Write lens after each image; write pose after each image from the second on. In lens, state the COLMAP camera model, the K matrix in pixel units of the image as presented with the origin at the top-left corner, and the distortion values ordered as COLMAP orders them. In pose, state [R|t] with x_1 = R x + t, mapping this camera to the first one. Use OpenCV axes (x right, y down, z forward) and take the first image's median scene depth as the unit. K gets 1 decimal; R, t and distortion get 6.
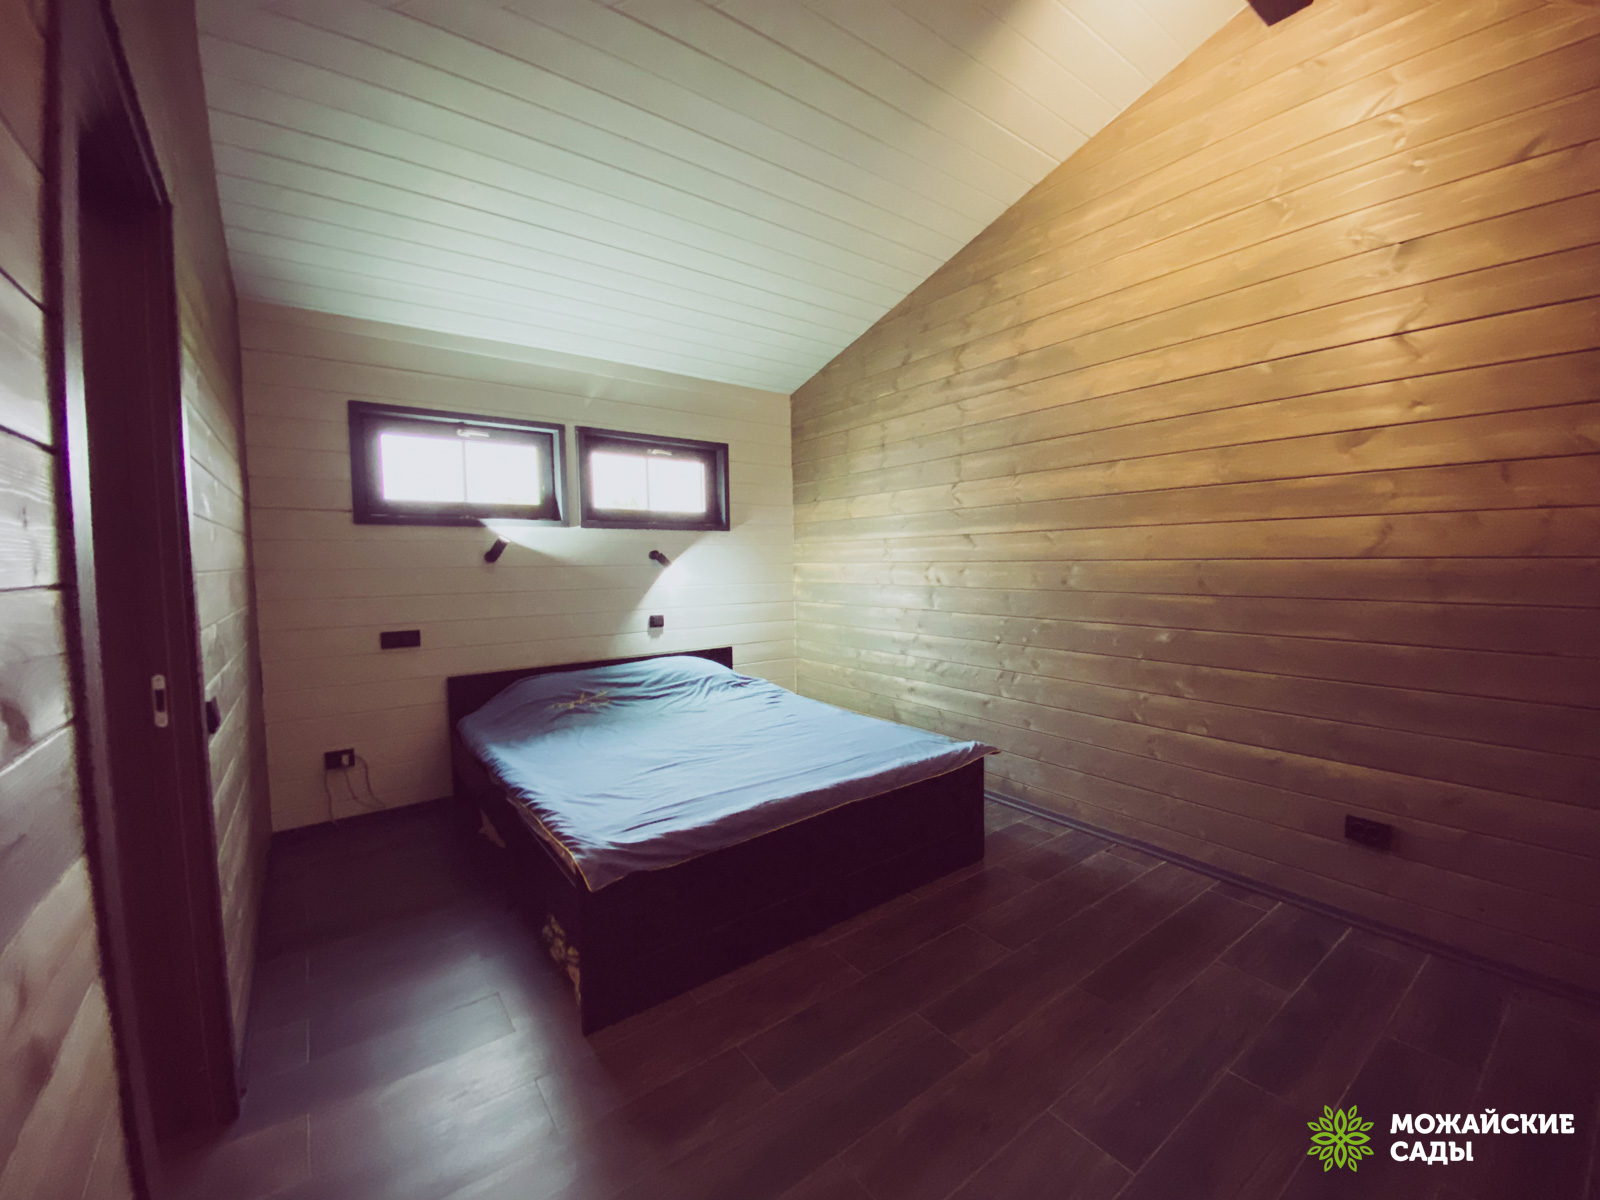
lens RADIAL K [[646.5, 0, 799.7], [0, 646.5, 595.6], [0, 0, 1]] dist [0.052890, -0.045045]
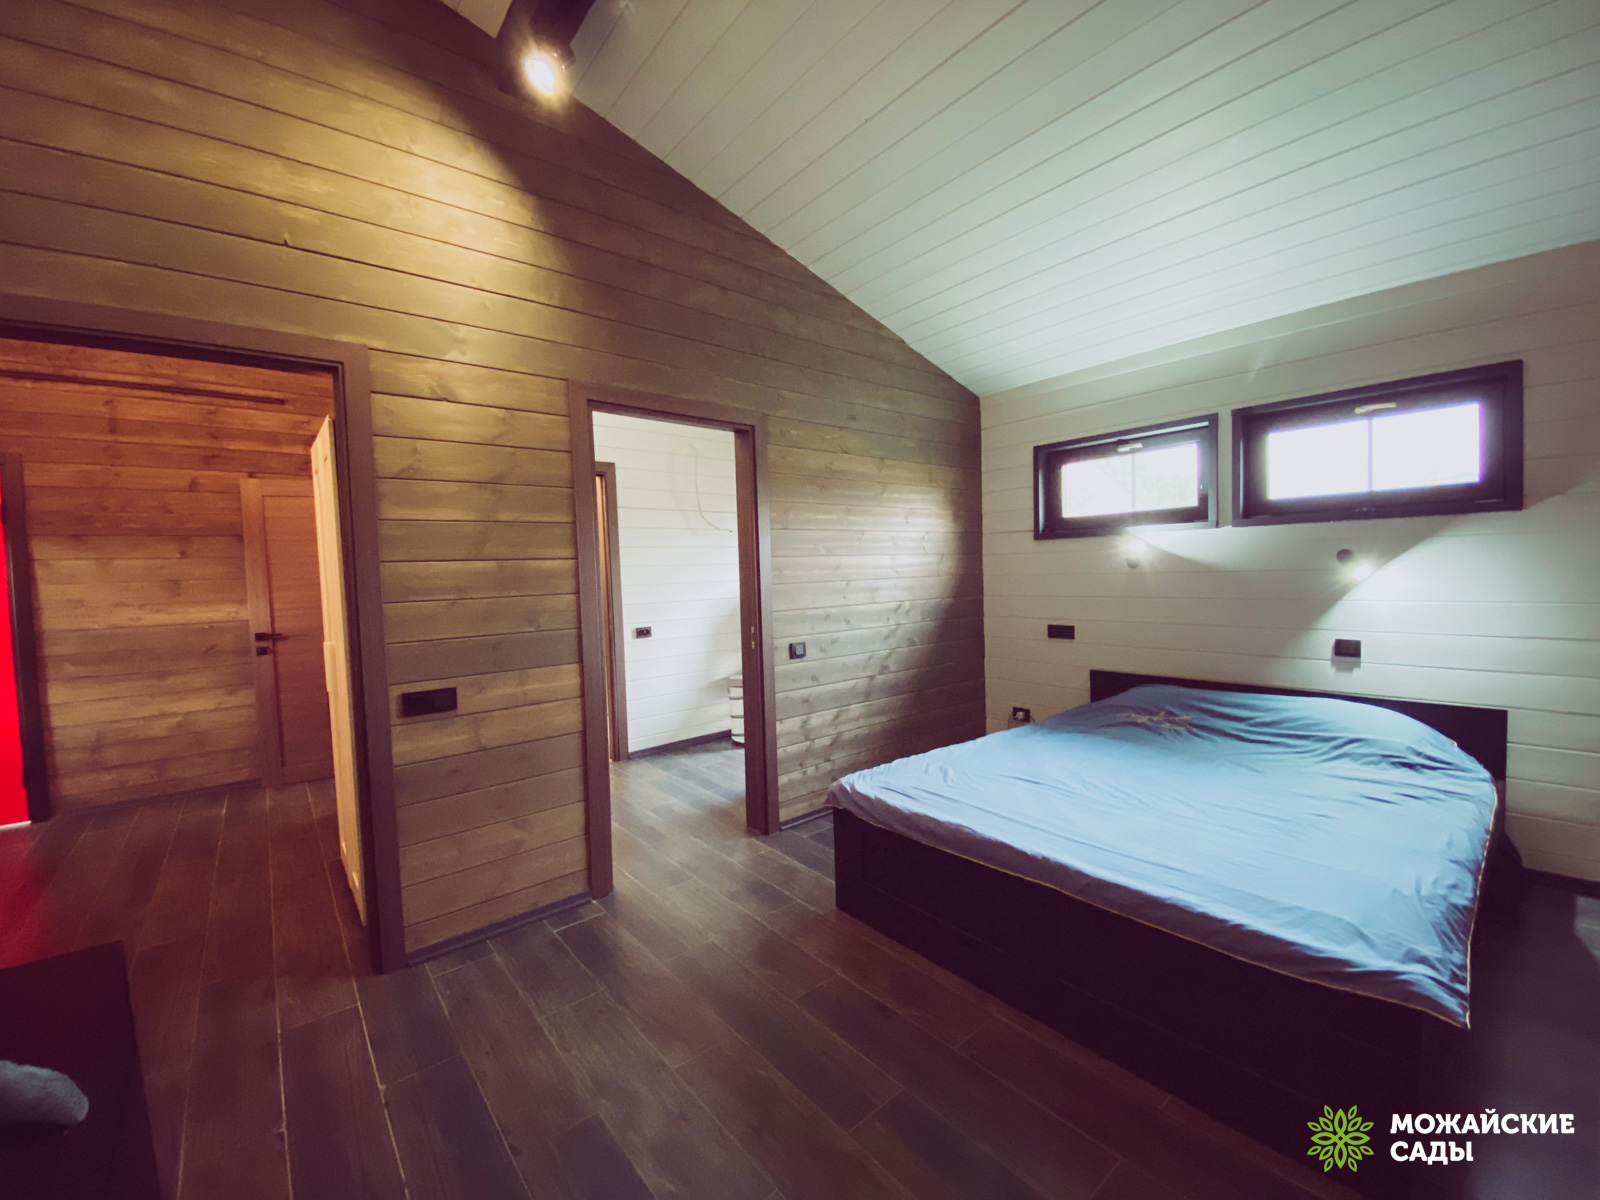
lens RADIAL K [[646.5, 0, 799.7], [0, 646.5, 595.6], [0, 0, 1]] dist [0.052890, -0.045045]
pose [[0.046387, 0.048813, -0.997730, 0.586288], [-0.026163, 0.998522, 0.047635, -0.046486], [0.998581, 0.023894, 0.047595, 0.449891]]
